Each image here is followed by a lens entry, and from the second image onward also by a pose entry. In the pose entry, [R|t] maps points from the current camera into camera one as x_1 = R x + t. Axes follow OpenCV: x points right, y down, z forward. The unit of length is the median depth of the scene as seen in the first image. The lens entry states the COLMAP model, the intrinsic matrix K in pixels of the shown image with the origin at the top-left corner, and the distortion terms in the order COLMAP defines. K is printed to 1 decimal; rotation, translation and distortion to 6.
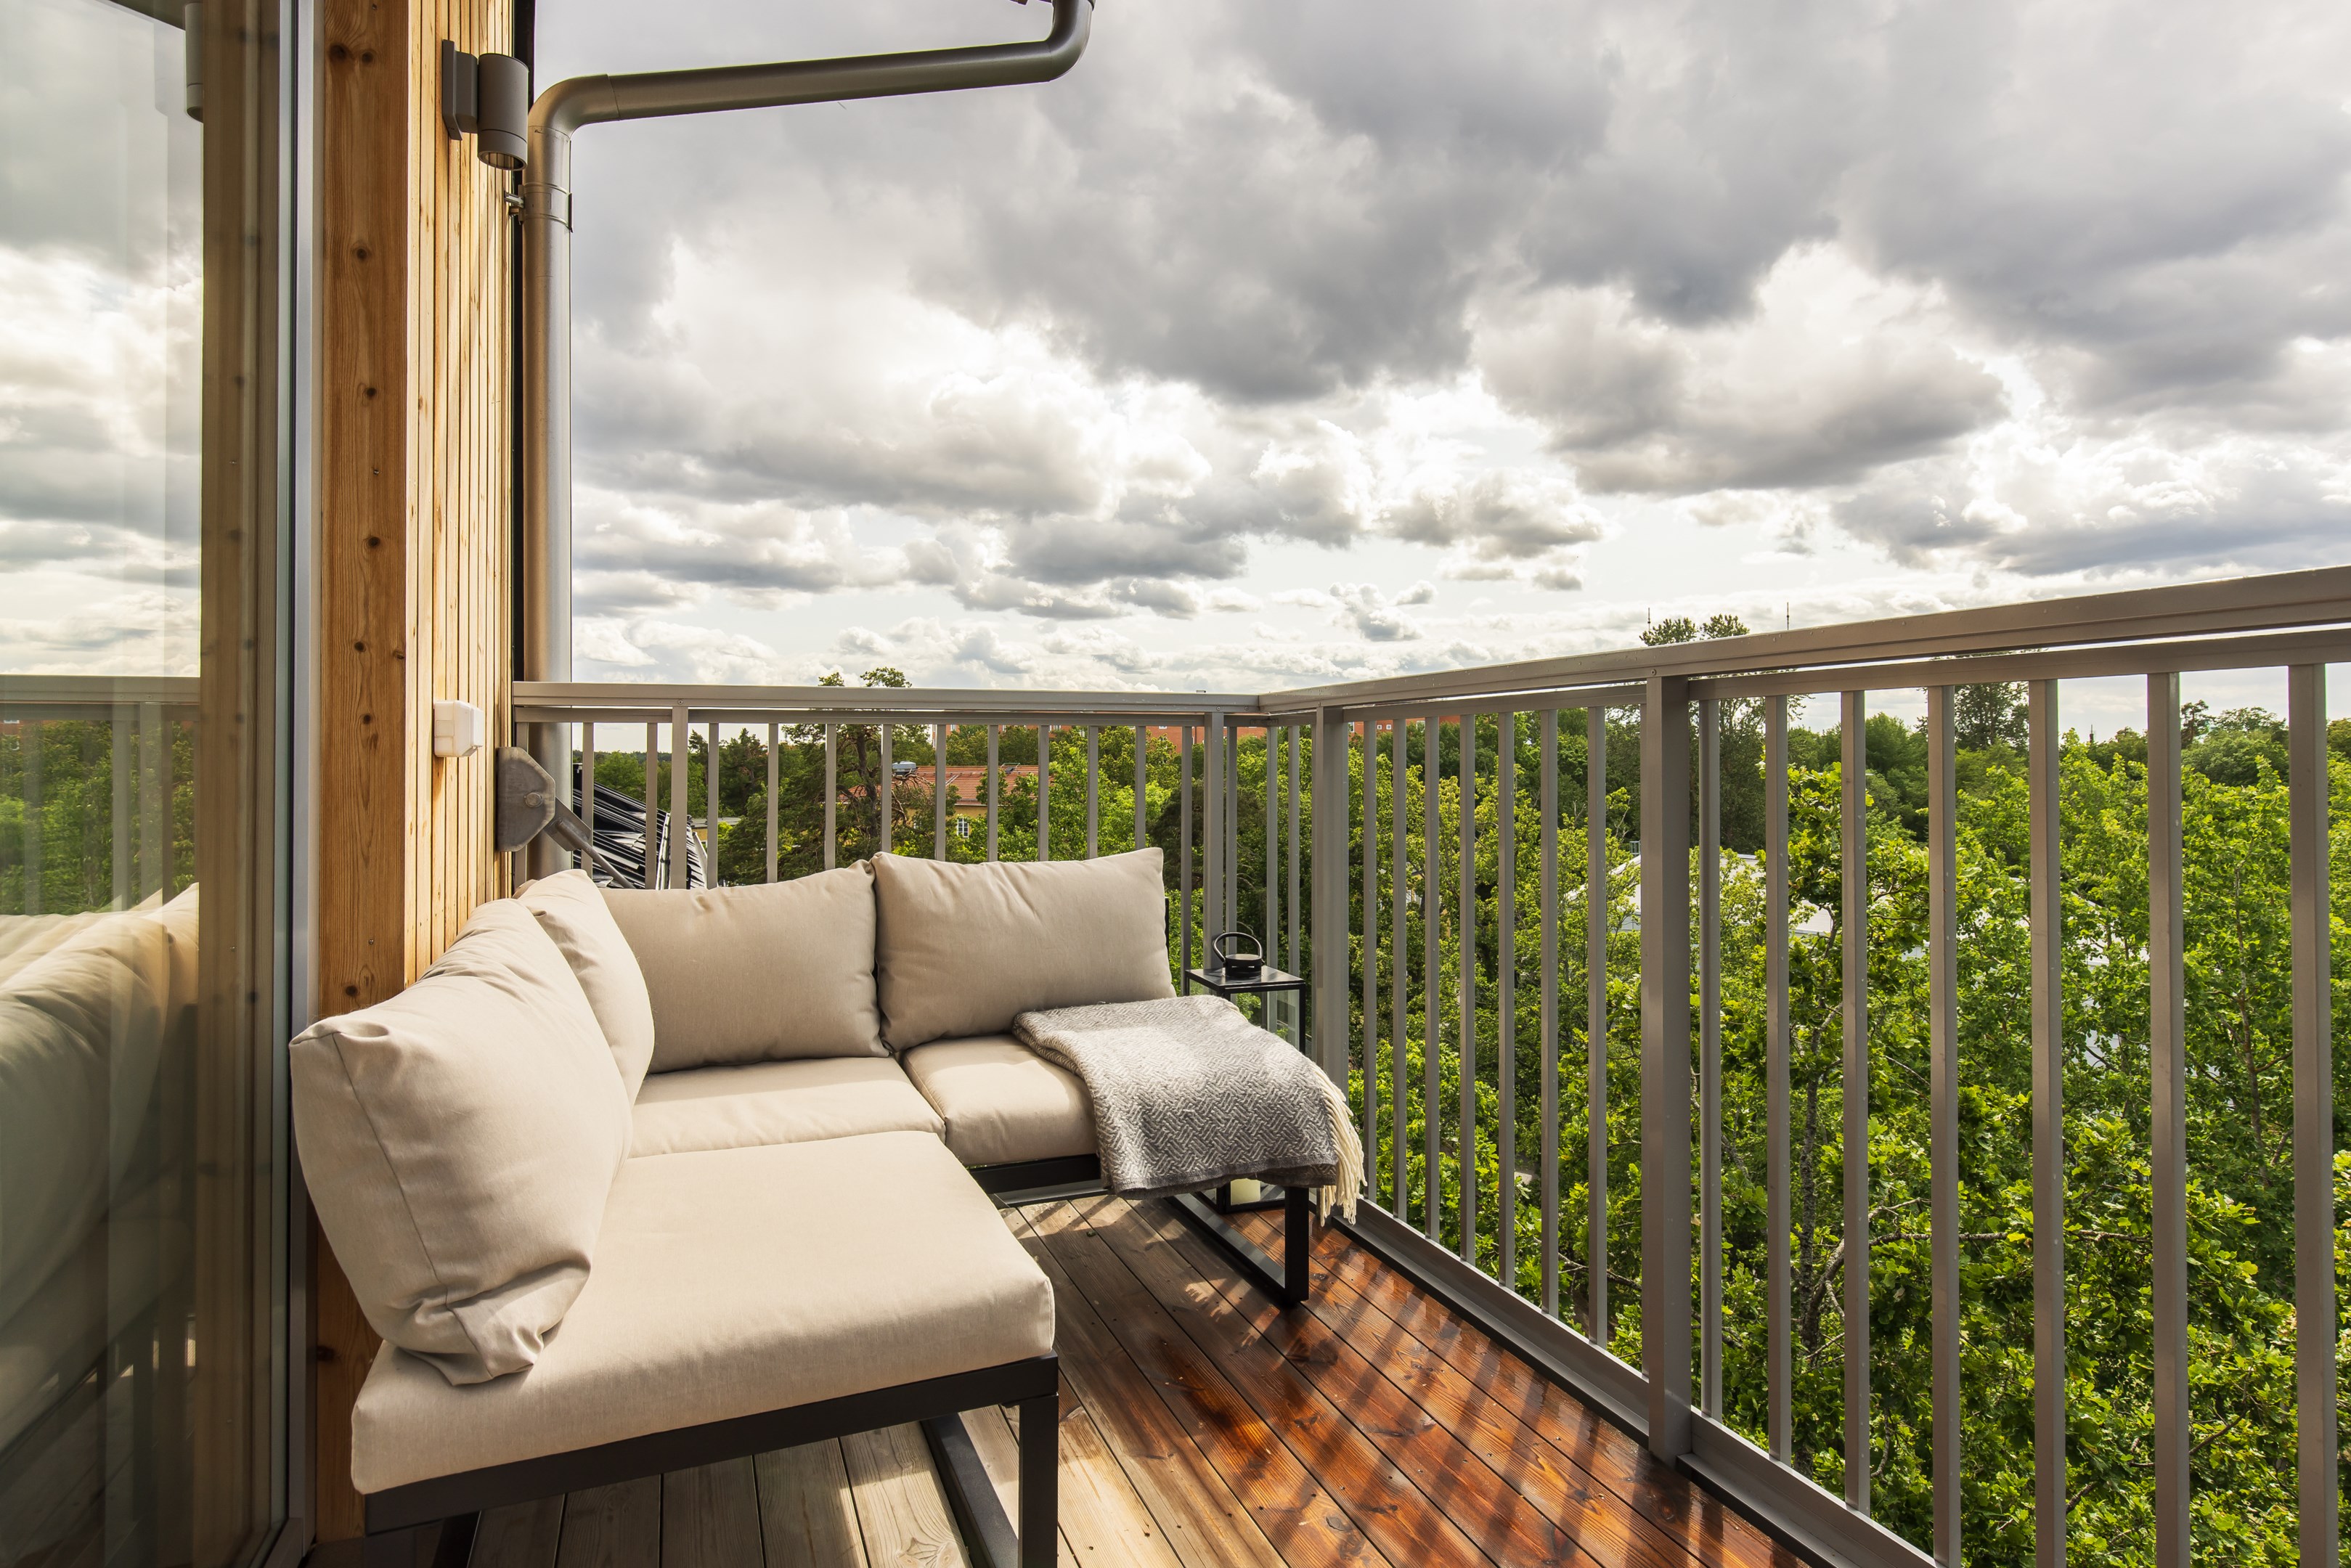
lens RADIAL K [[1309.5, 0, 1191.1], [0, 1309.5, 784.6], [0, 0, 1]] dist [0.002126, -0.007434]
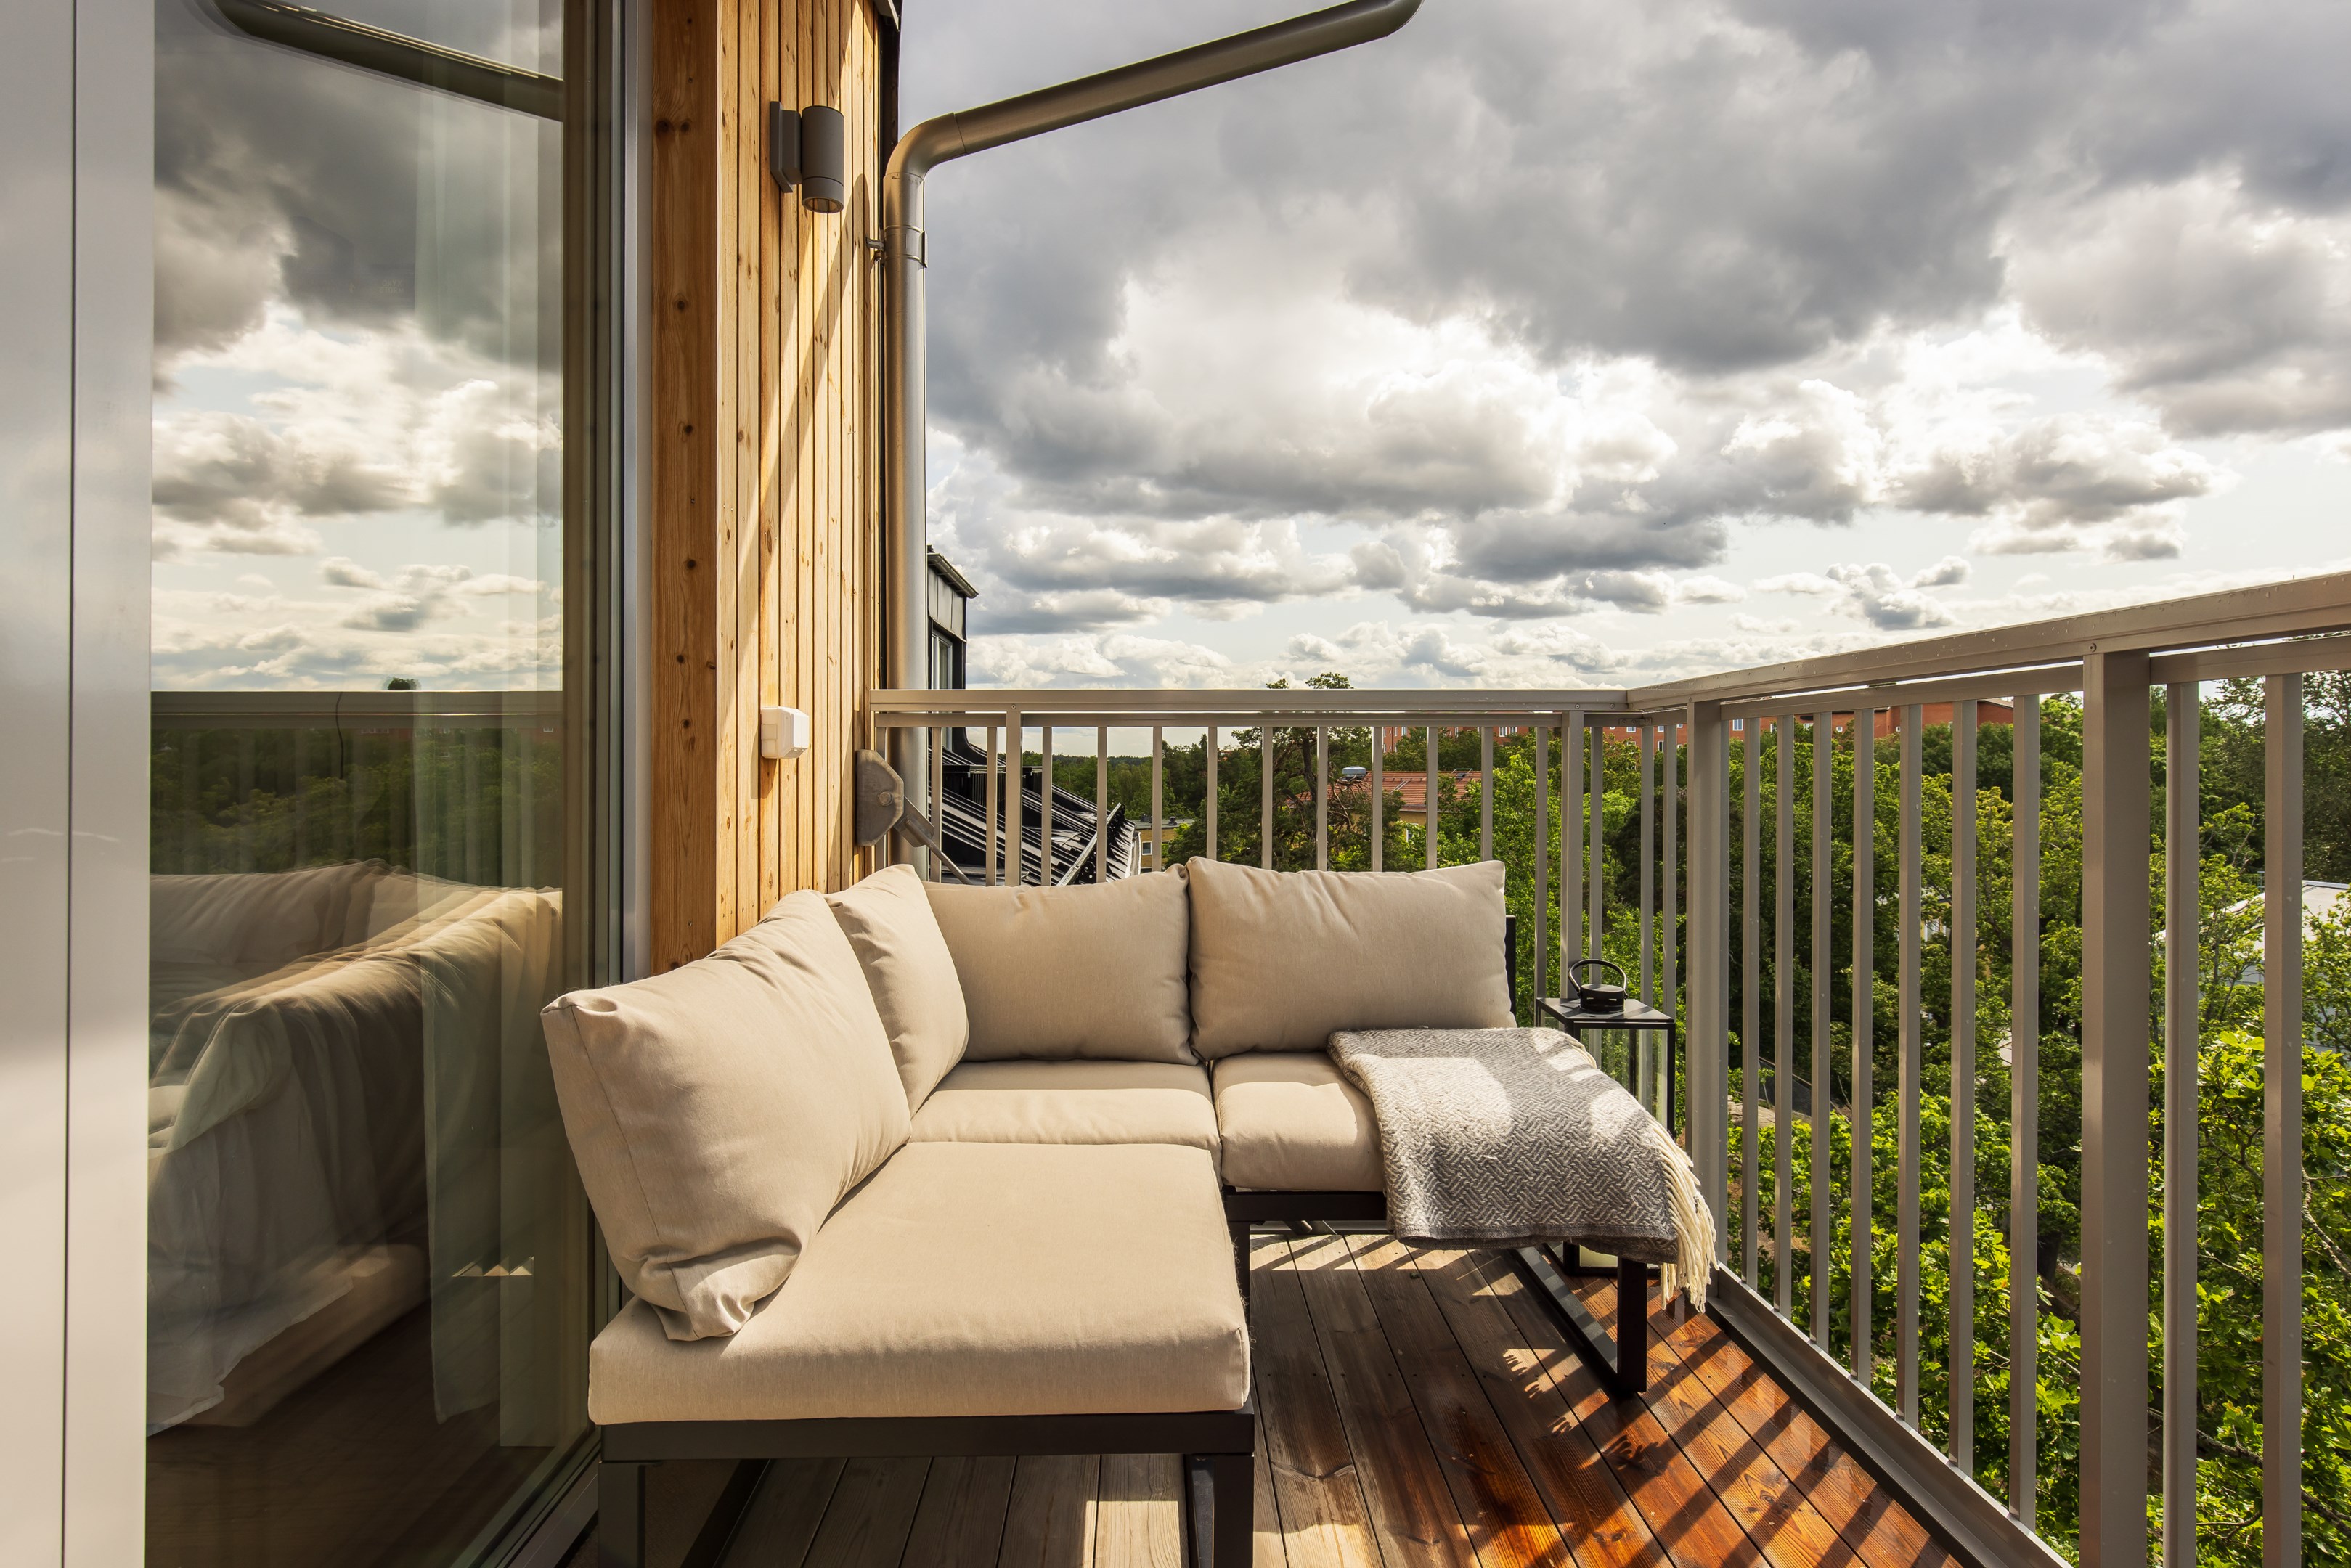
lens RADIAL K [[1309.5, 0, 1183.2], [0, 1309.5, 785.4], [0, 0, 1]] dist [0.002126, -0.007434]
pose [[0.927971, 0.009243, -0.372538, 0.117464], [-0.010887, 0.999938, -0.002308, 0.000474], [0.372494, 0.006198, 0.928014, 0.082128]]
